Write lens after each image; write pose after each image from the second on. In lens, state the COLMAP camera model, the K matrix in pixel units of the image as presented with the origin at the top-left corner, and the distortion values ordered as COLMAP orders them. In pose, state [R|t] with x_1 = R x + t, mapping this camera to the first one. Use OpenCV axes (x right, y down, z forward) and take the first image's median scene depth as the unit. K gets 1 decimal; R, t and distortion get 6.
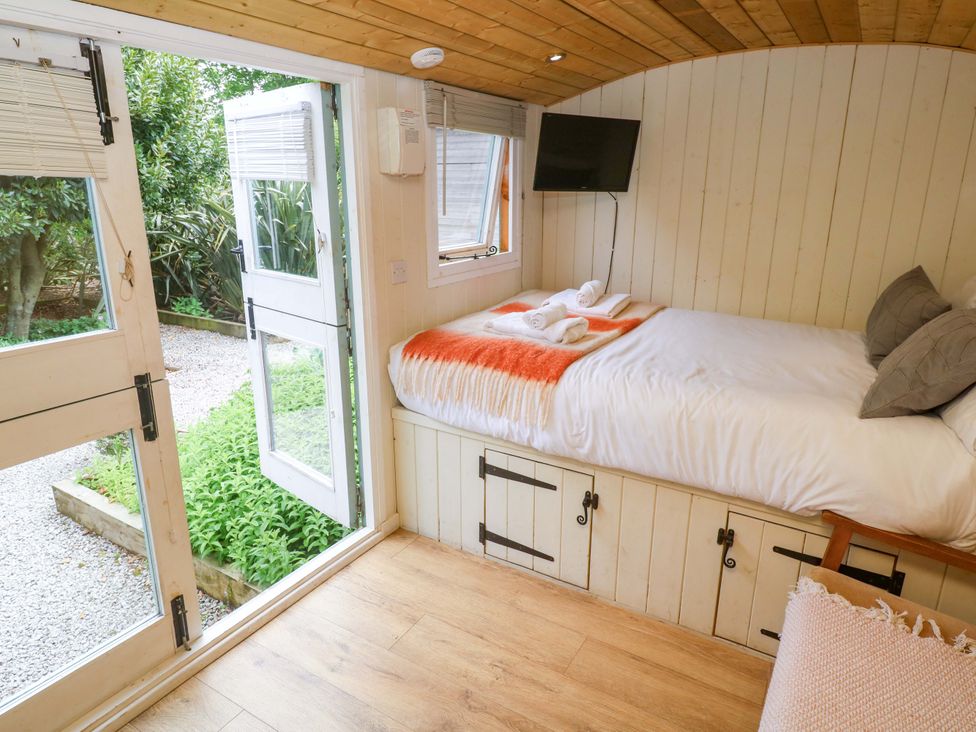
lens RADIAL K [[613.6, 0, 497.8], [0, 613.6, 345.5], [0, 0, 1]] dist [0.003924, -0.000473]
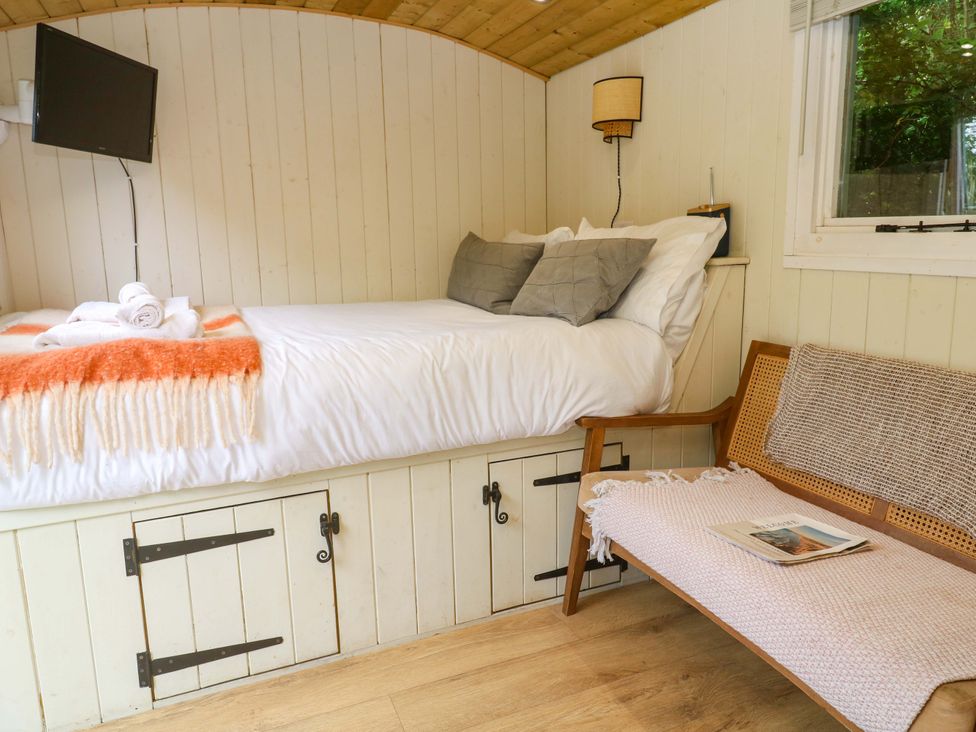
lens RADIAL K [[679.0, 0, 492.8], [0, 679.0, 361.7], [0, 0, 1]] dist [-0.015085, 0.000060]
pose [[0.574405, -0.157406, 0.803295, -0.337121], [0.237262, 0.971226, 0.020655, 0.089236], [-0.783432, 0.178727, 0.595223, 0.317864]]
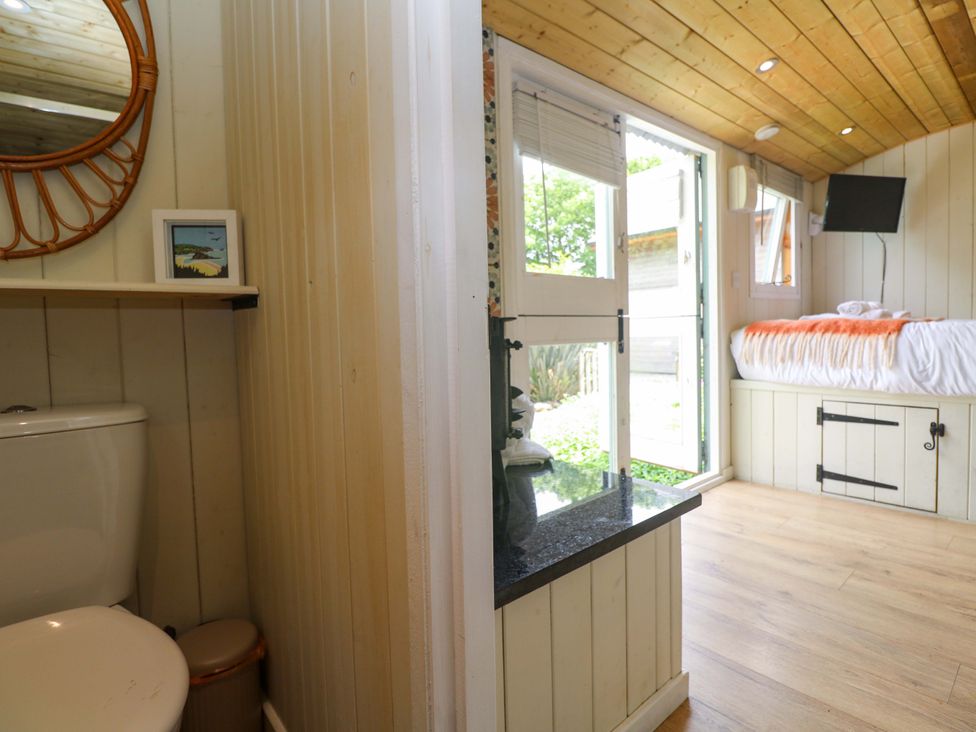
lens RADIAL K [[504.9, 0, 494.3], [0, 504.9, 347.7], [0, 0, 1]] dist [-0.011066, -0.007566]
pose [[0.949983, -0.019571, -0.311688, -0.361795], [-0.048190, 0.976895, -0.208216, 0.327099], [0.308561, 0.212822, 0.927090, -0.229016]]
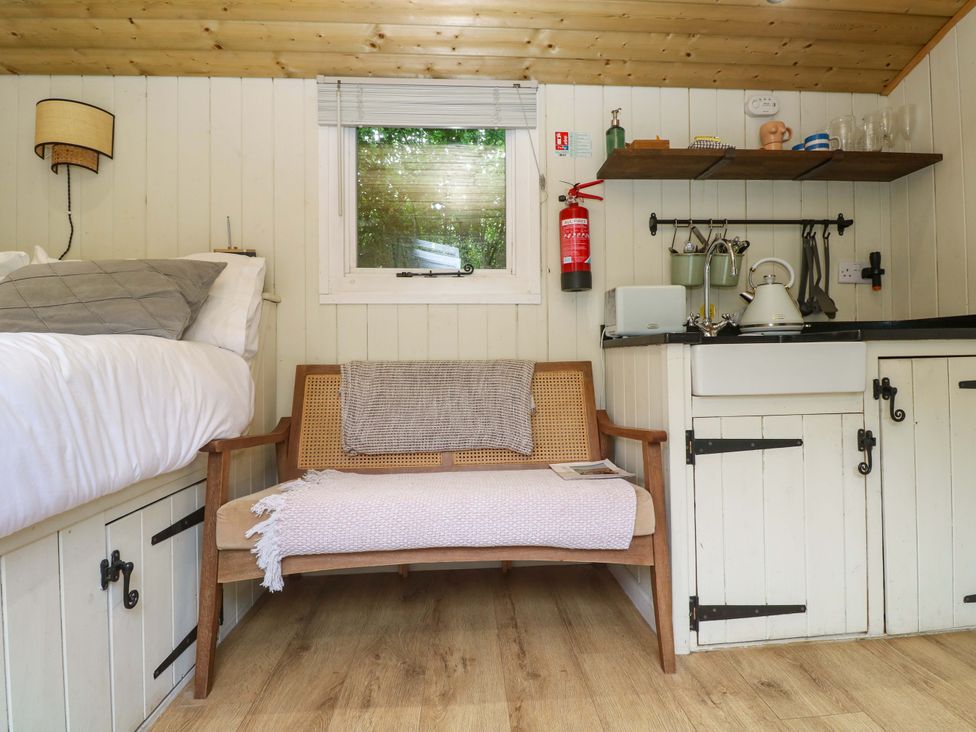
lens RADIAL K [[504.9, 0, 505.2], [0, 504.9, 360.4], [0, 0, 1]] dist [-0.011066, -0.007566]
pose [[-0.597157, 0.006066, 0.802102, -0.226789], [0.227235, 0.960286, 0.161912, 0.102014], [-0.769265, 0.278952, -0.574820, 0.790746]]
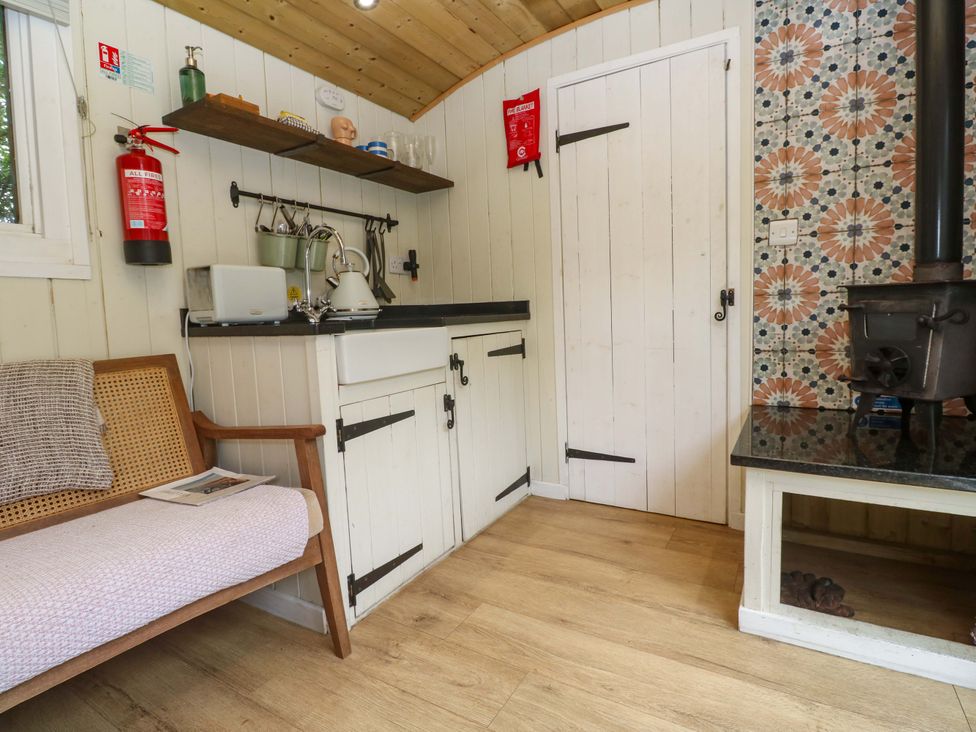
lens RADIAL K [[504.9, 0, 486.6], [0, 504.9, 358.3], [0, 0, 1]] dist [-0.011066, -0.007566]
pose [[-0.998692, 0.039809, -0.032095, -0.044613], [0.025990, 0.935686, 0.351875, 0.051867], [0.044038, 0.350580, -0.935497, 0.850596]]
